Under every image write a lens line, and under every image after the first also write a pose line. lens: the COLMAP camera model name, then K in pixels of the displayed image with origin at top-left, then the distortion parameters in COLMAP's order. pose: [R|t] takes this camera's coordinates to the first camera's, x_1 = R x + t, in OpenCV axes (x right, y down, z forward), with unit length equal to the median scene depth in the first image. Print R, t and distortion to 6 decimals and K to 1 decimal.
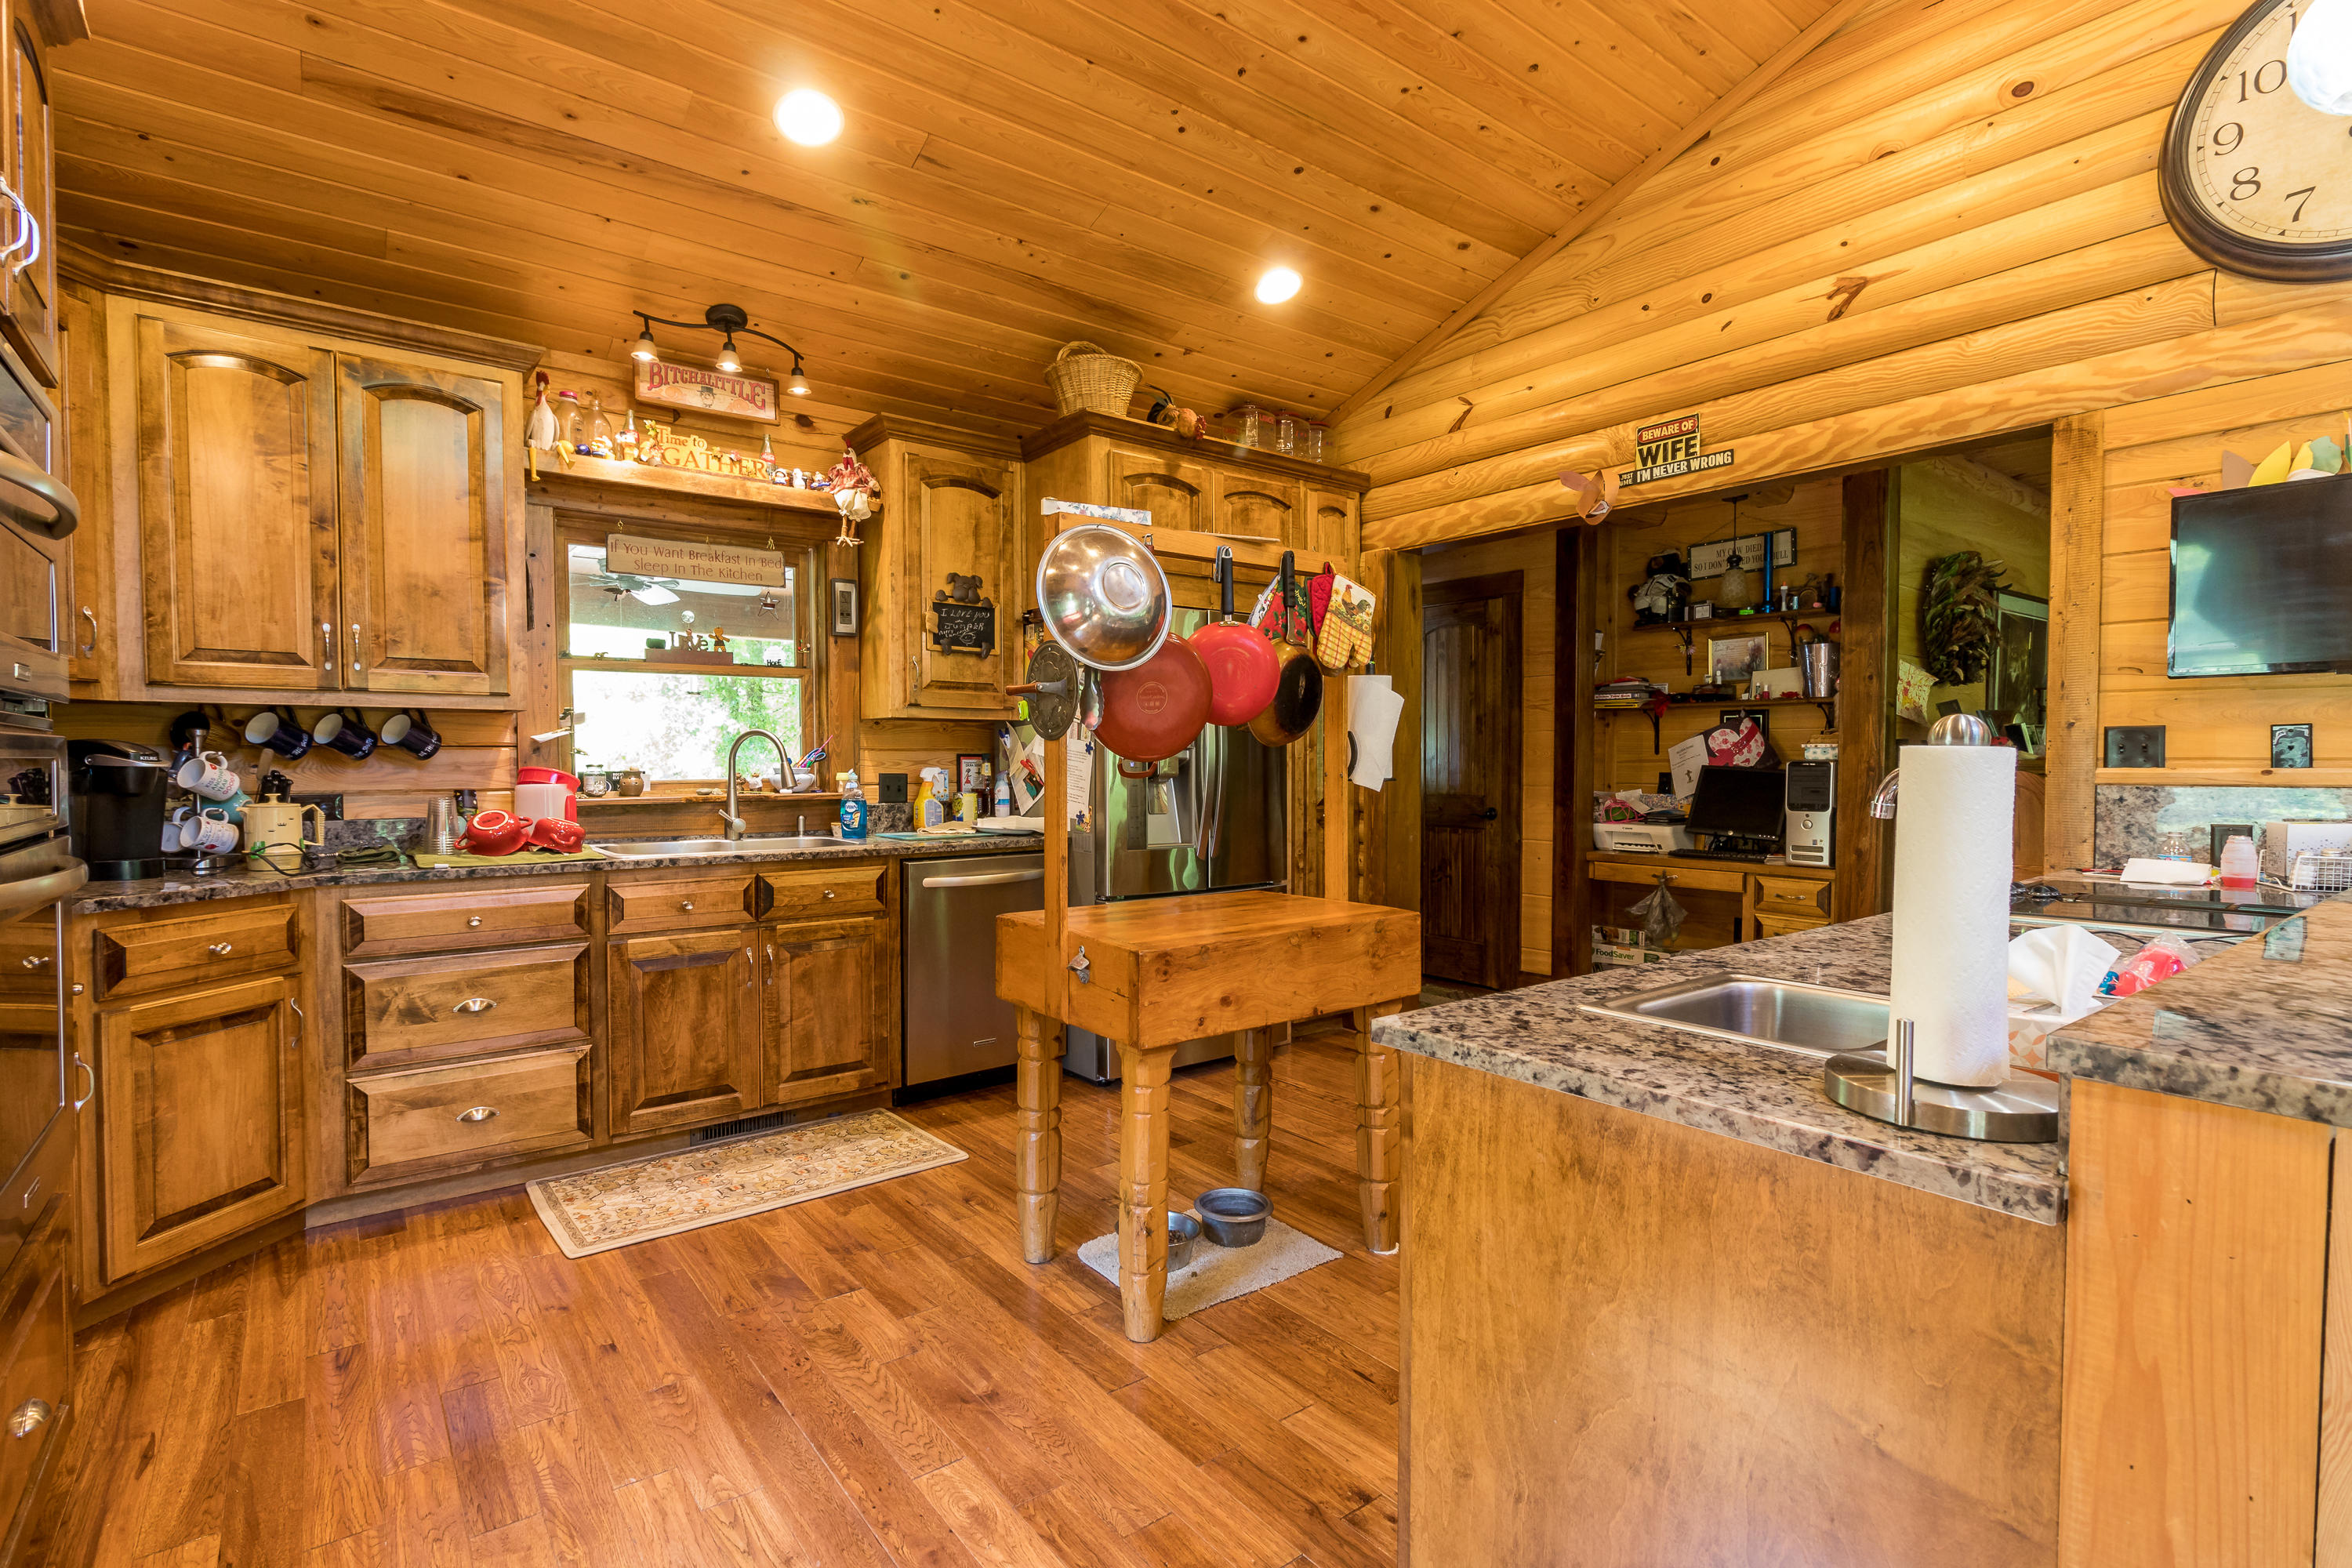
lens RADIAL K [[1097.8, 0, 1161.5], [0, 1097.8, 789.7], [0, 0, 1]] dist [-0.000483, -0.000265]
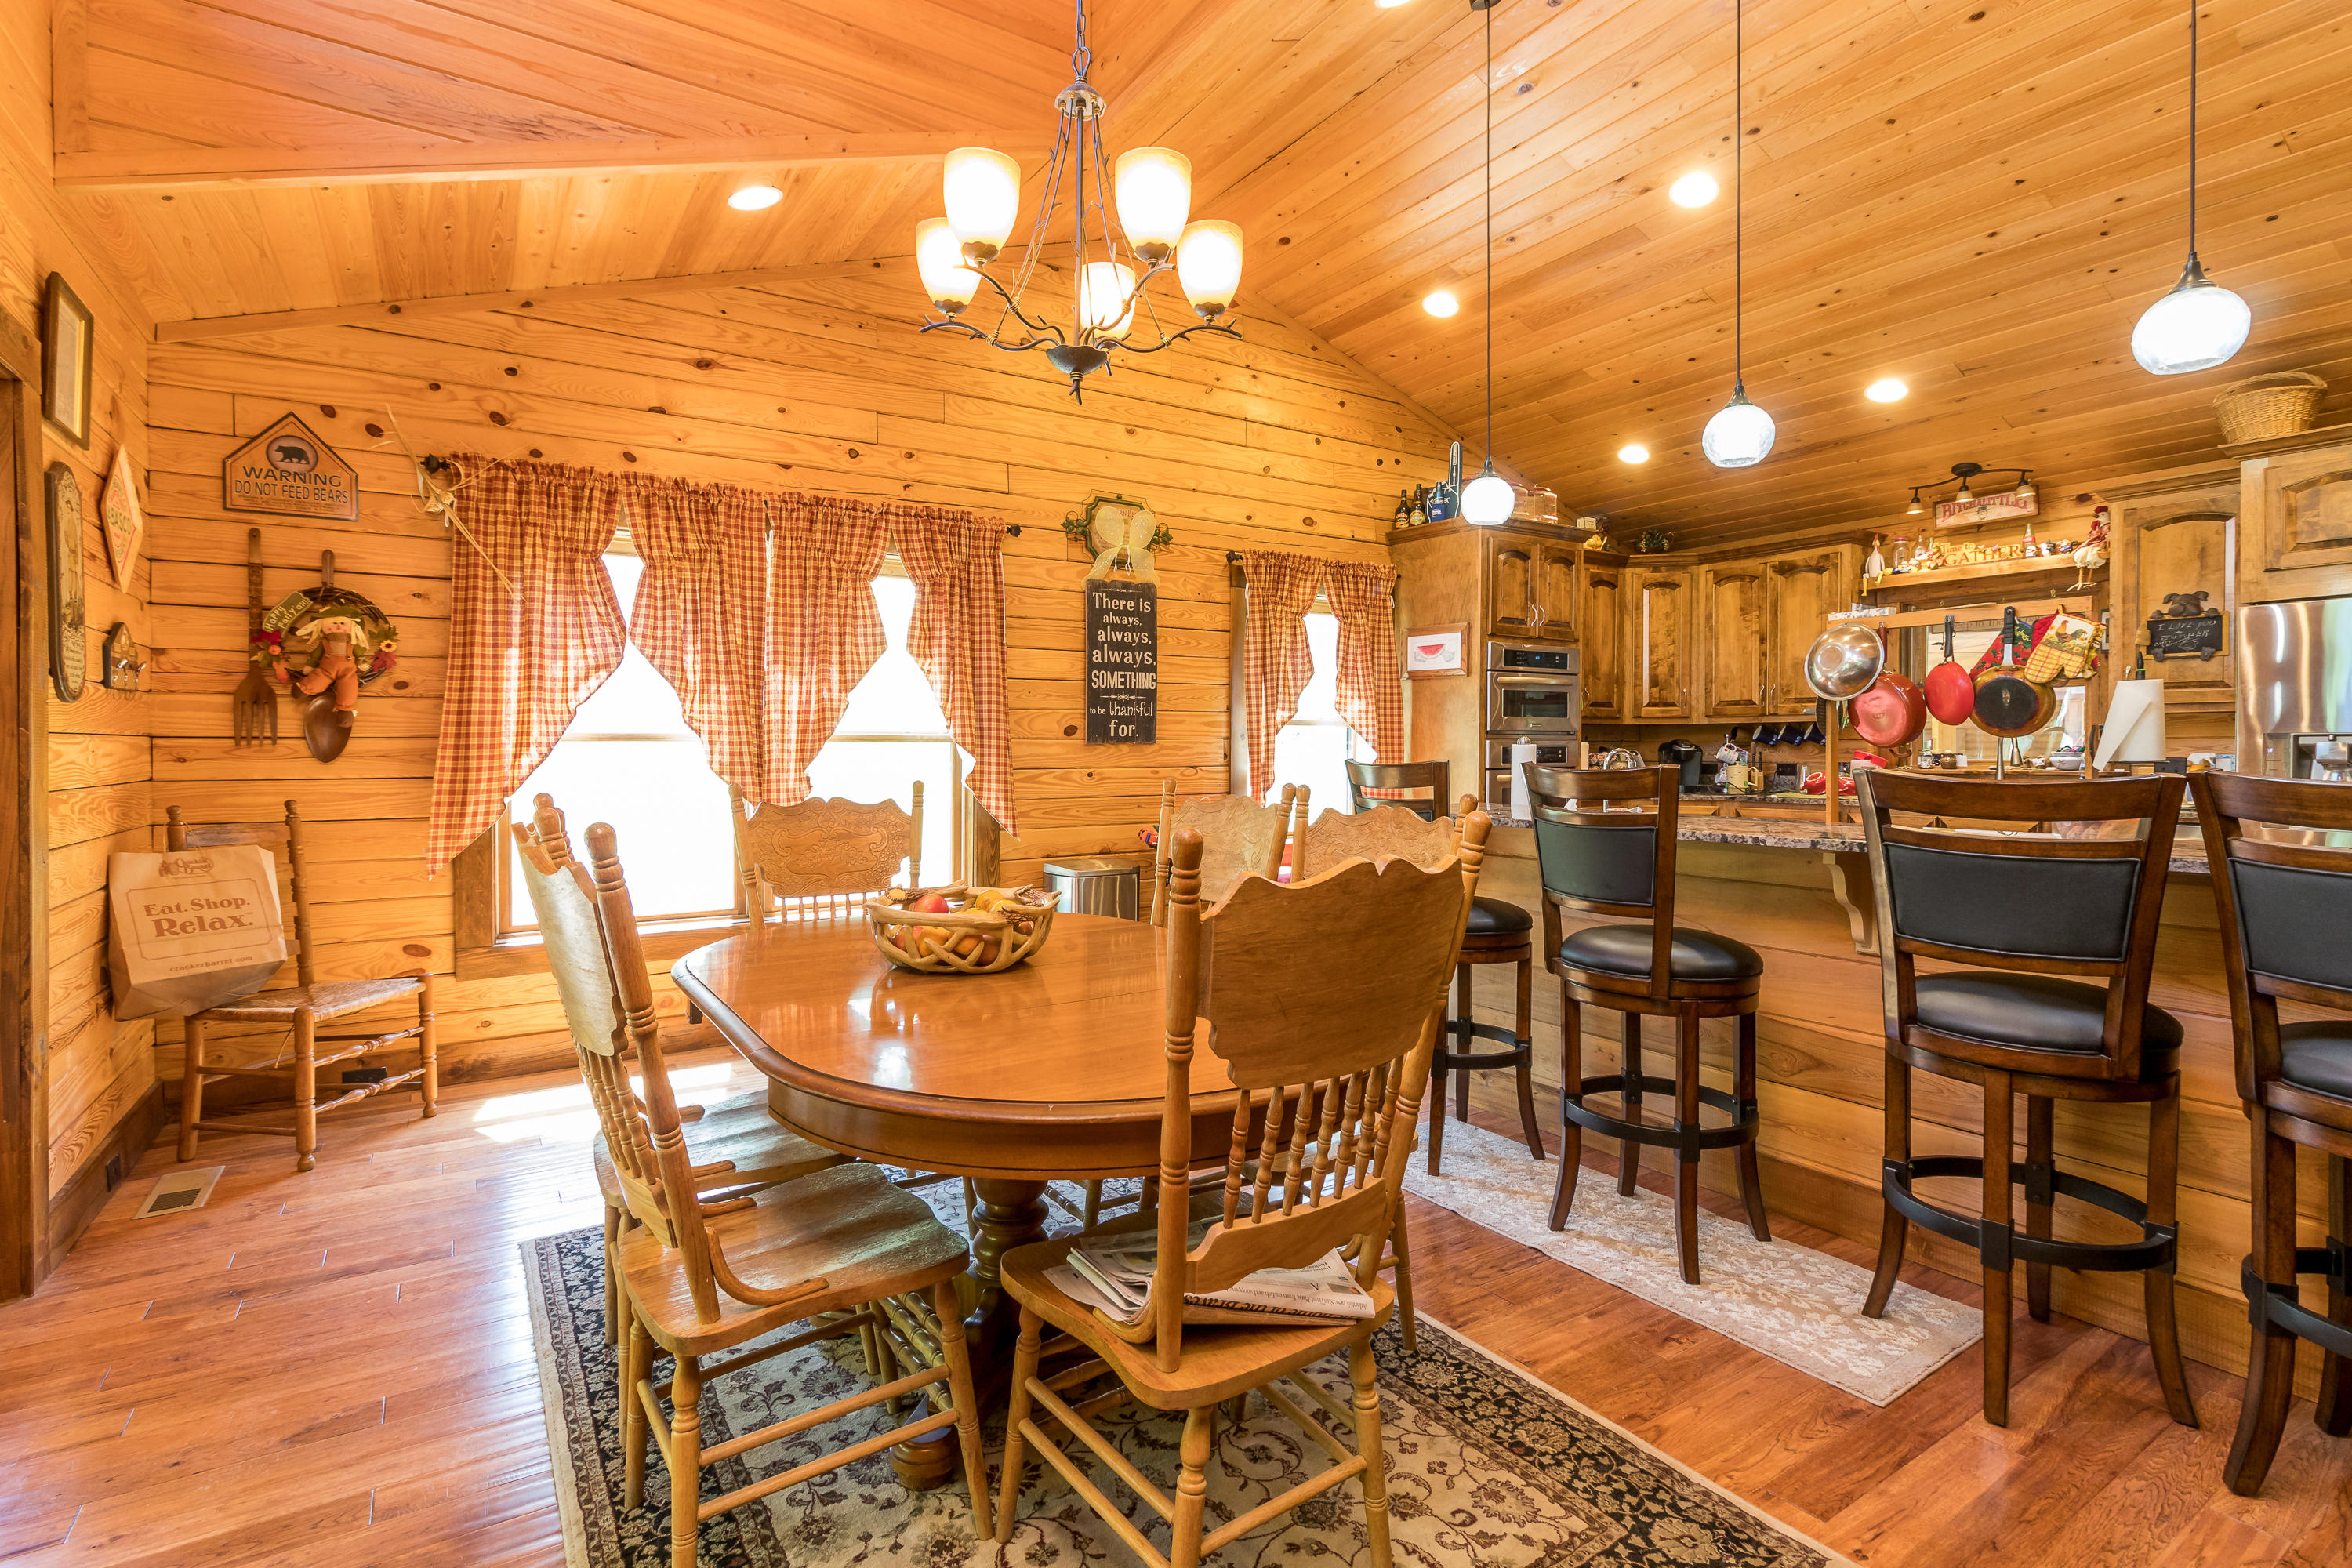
lens RADIAL K [[1090.8, 0, 1181.7], [0, 1090.8, 760.5], [0, 0, 1]] dist [0.000308, 0.000158]
pose [[-0.073996, 0.012092, -0.997185, 1.334138], [-0.026607, 0.999547, 0.014095, 0.000084], [0.996904, 0.027575, -0.073640, -0.003936]]
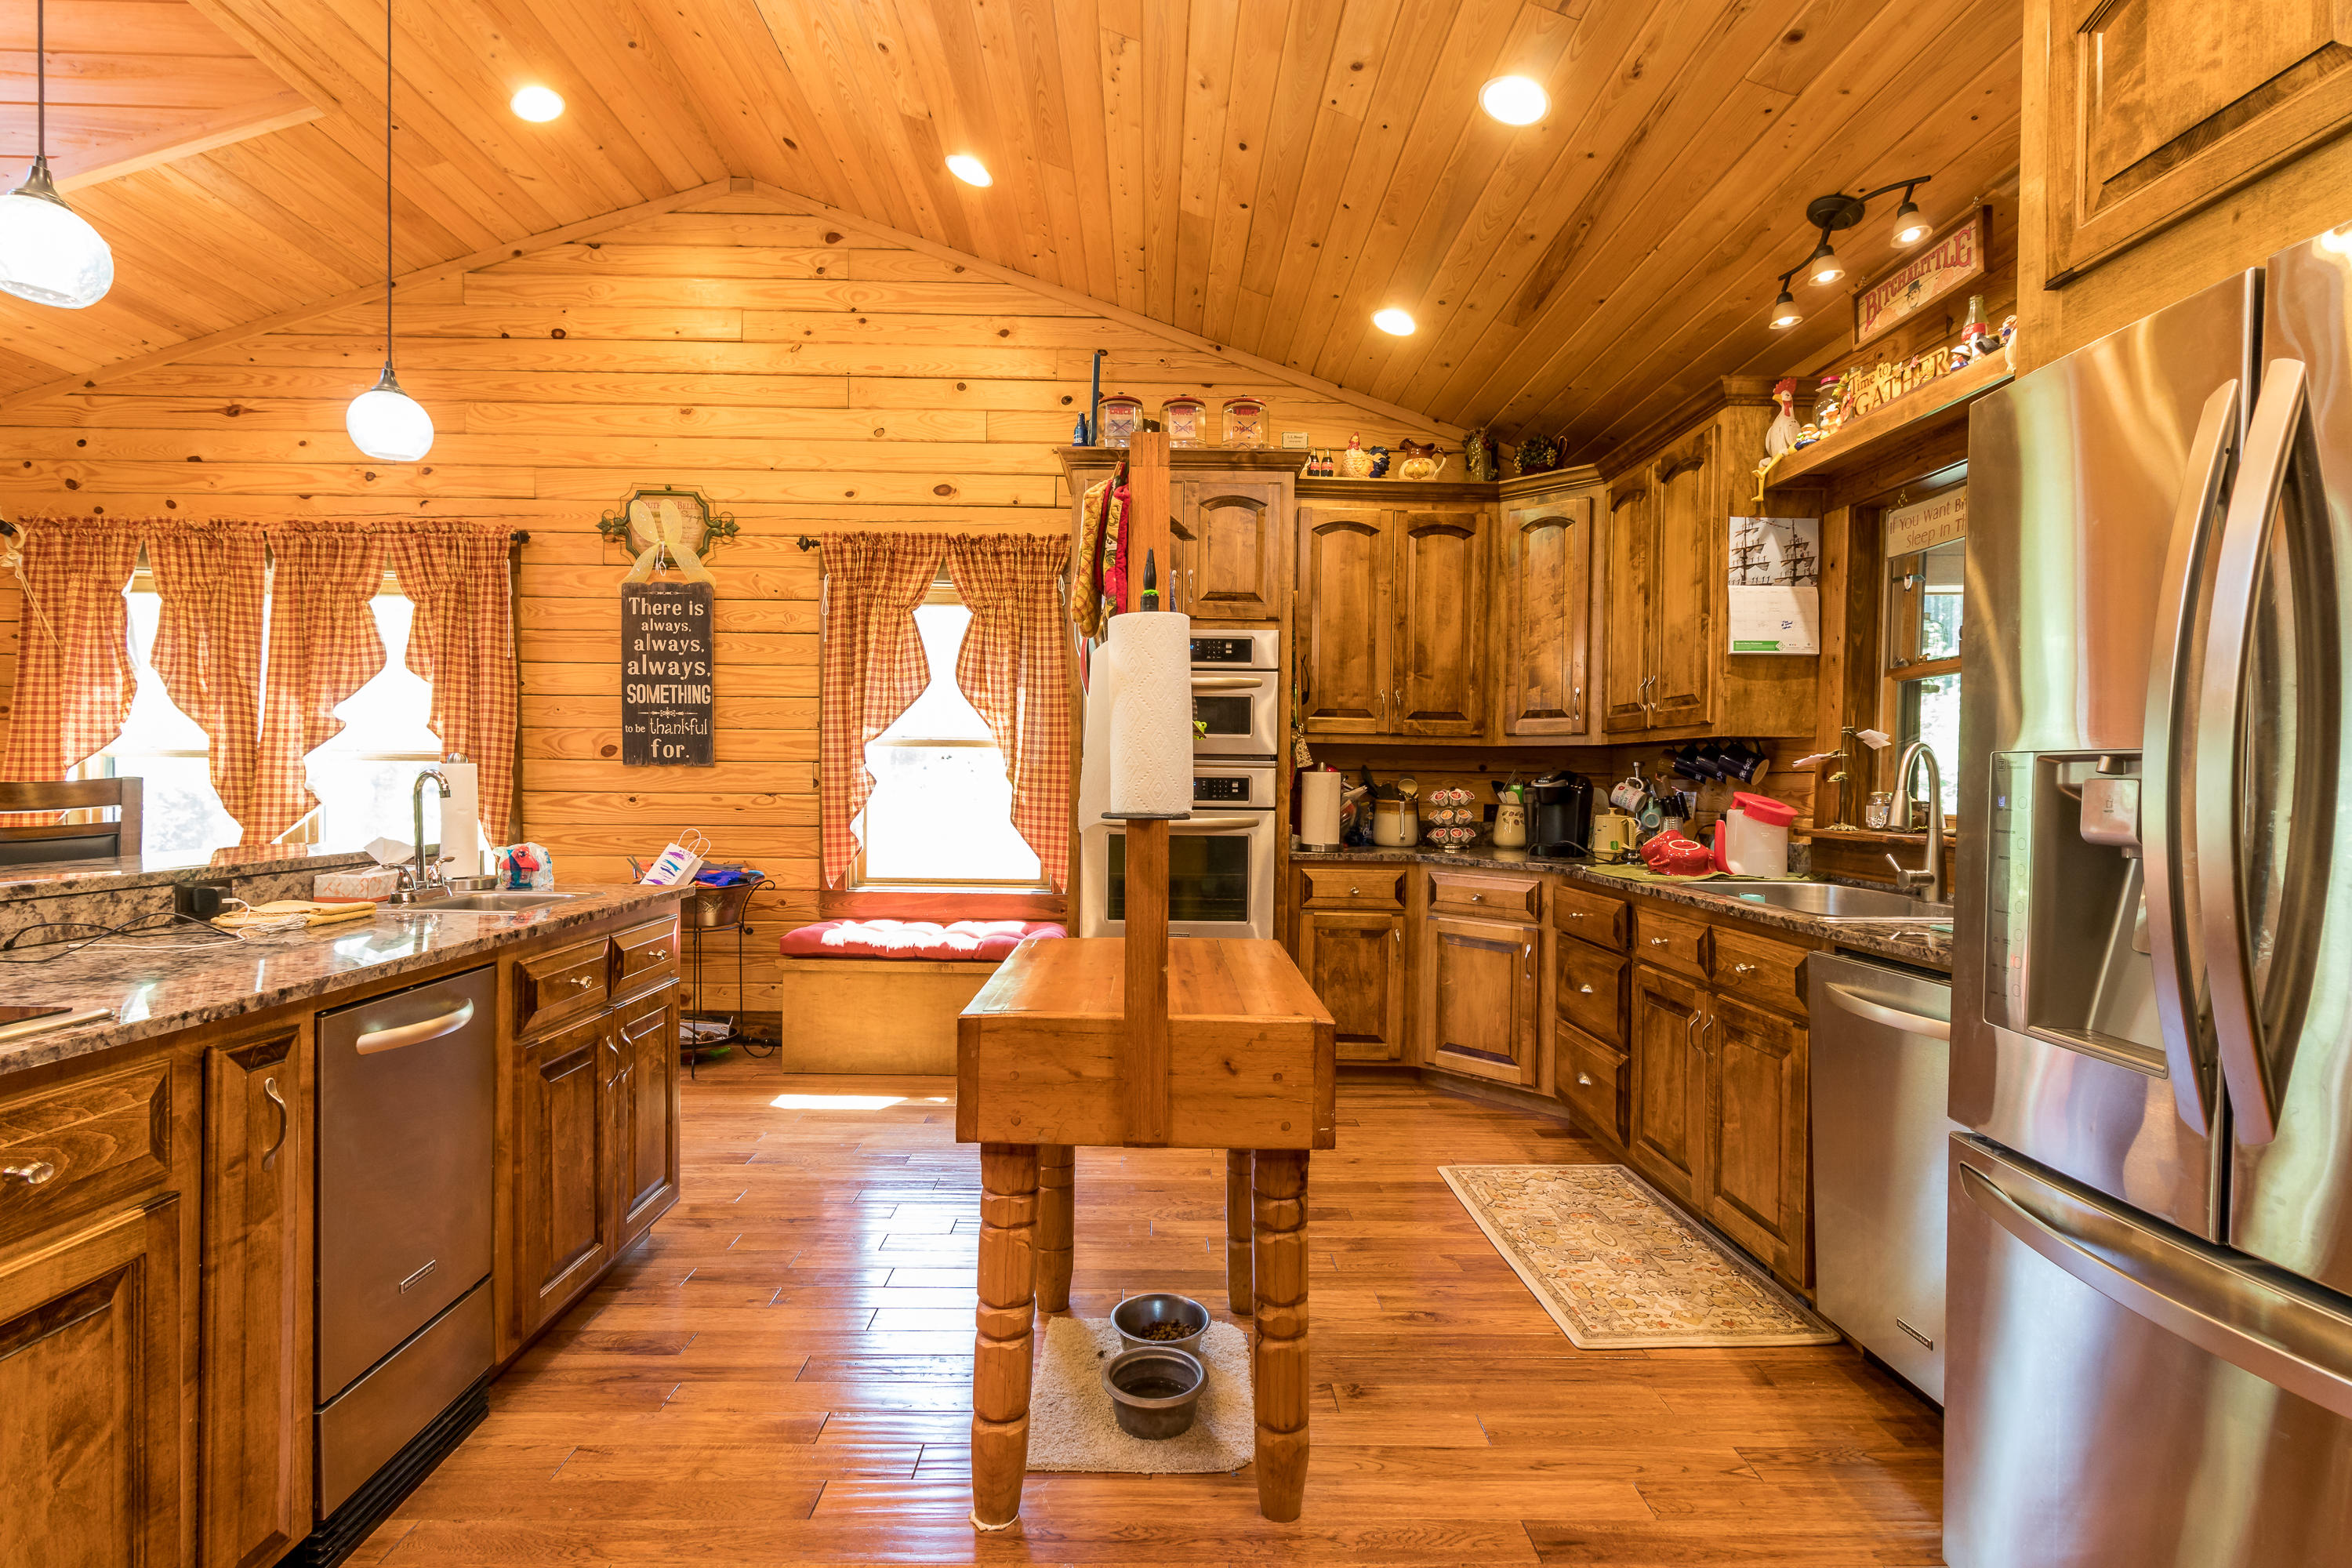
lens RADIAL K [[1112.6, 0, 1186.3], [0, 1112.6, 806.8], [0, 0, 1]] dist [0.000338, 0.000855]
pose [[-0.590555, 0.009740, -0.806938, 0.531207], [-0.037209, 0.998535, 0.039284, -0.027902], [0.806139, 0.053225, -0.589328, 1.174408]]
